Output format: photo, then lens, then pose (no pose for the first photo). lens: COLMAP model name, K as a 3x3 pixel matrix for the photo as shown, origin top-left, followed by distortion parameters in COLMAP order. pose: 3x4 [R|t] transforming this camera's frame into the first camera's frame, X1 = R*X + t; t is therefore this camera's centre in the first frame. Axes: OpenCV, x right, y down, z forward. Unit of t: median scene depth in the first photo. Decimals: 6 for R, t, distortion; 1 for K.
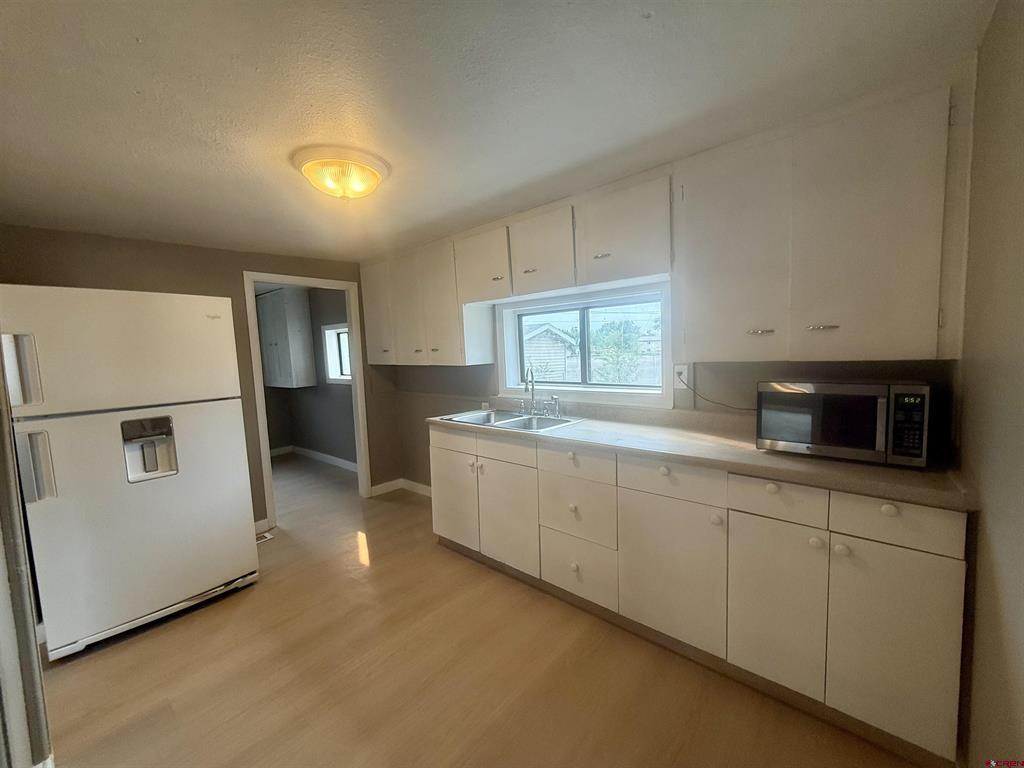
lens RADIAL K [[406.9, 0, 516.0], [0, 406.9, 383.2], [0, 0, 1]] dist [-0.002323, -0.000334]
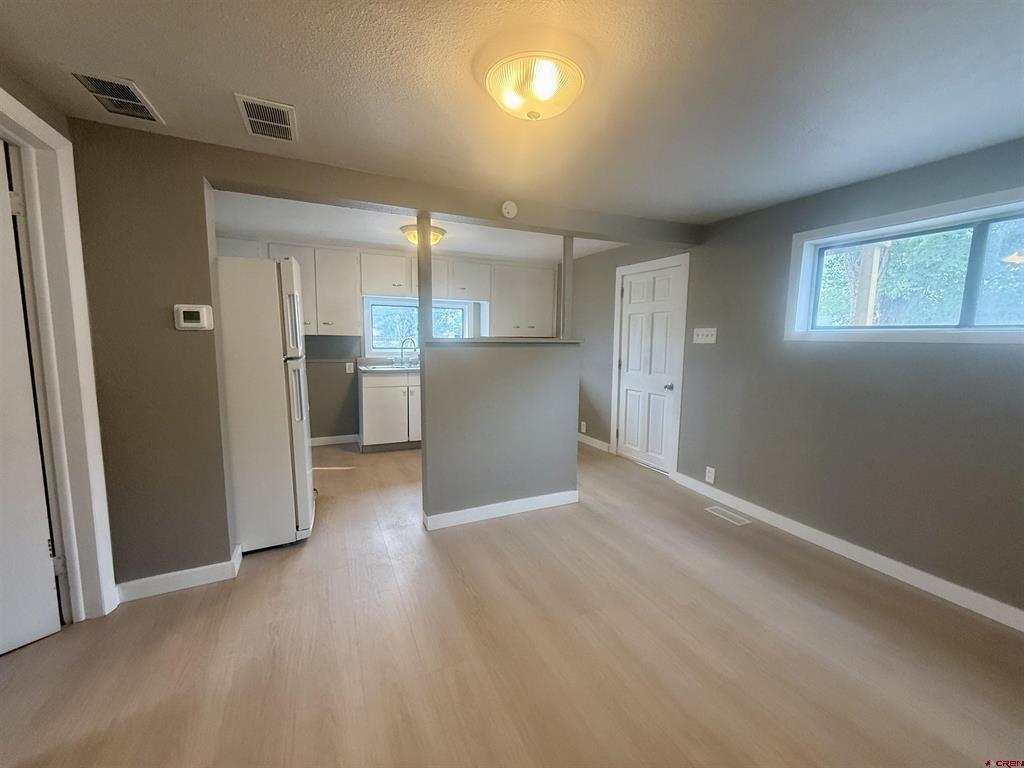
lens RADIAL K [[408.9, 0, 514.8], [0, 408.9, 380.9], [0, 0, 1]] dist [-0.001300, -0.000224]
pose [[0.402571, -0.056929, 0.913617, -1.545102], [0.046227, 0.998055, 0.041821, 0.101459], [-0.914221, 0.025398, 0.404420, -0.154954]]
